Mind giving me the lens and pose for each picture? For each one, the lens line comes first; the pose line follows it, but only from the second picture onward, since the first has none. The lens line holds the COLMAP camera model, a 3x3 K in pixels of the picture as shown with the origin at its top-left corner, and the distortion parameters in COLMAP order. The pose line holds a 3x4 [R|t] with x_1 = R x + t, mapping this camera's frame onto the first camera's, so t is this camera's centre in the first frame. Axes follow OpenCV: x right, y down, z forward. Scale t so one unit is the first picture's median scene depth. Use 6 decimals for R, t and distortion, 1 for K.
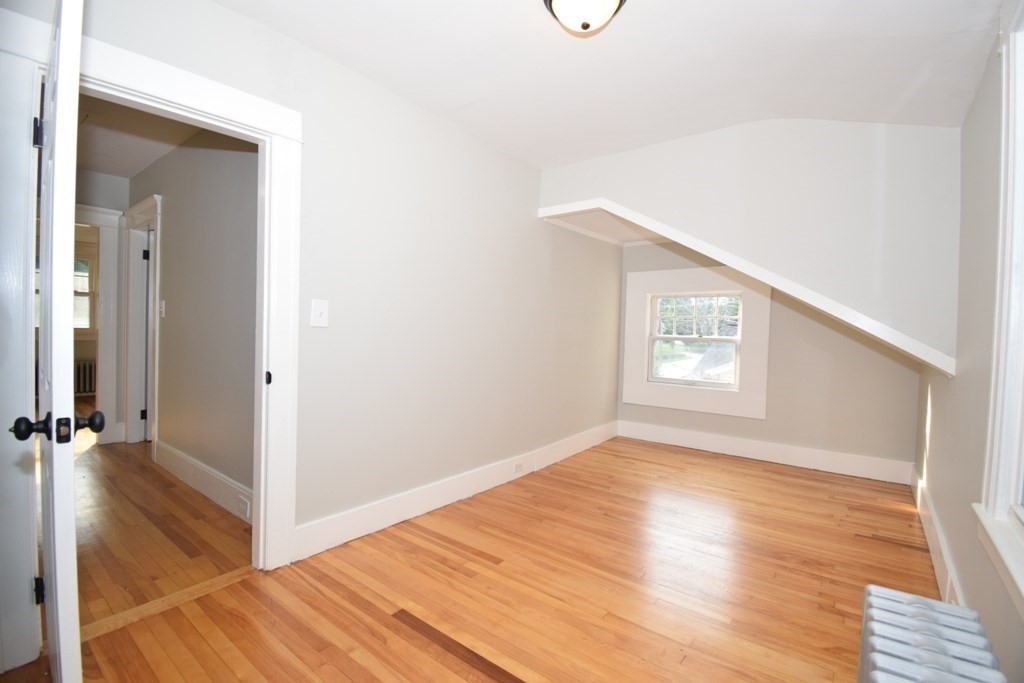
lens RADIAL K [[455.9, 0, 517.5], [0, 455.9, 339.8], [0, 0, 1]] dist [0.001264, -0.015922]
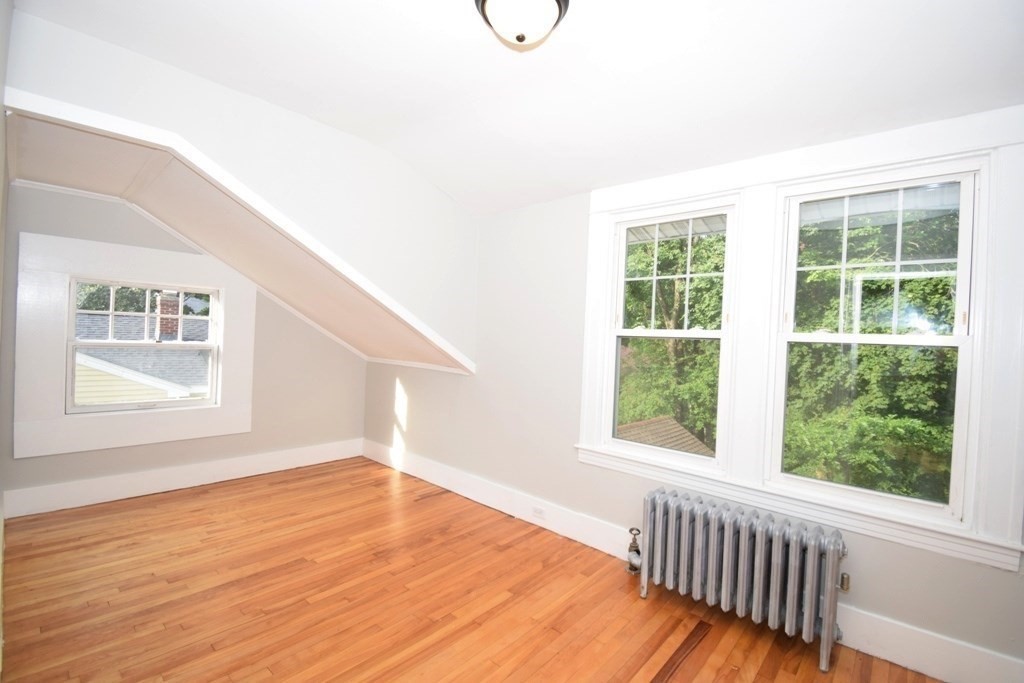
lens RADIAL K [[459.3, 0, 511.3], [0, 459.3, 353.1], [0, 0, 1]] dist [-0.000917, -0.016471]
pose [[0.084328, -0.058297, 0.994731, -0.361632], [-0.006652, 0.998232, 0.059067, -0.045876], [-0.996416, -0.011598, 0.083791, 0.462516]]
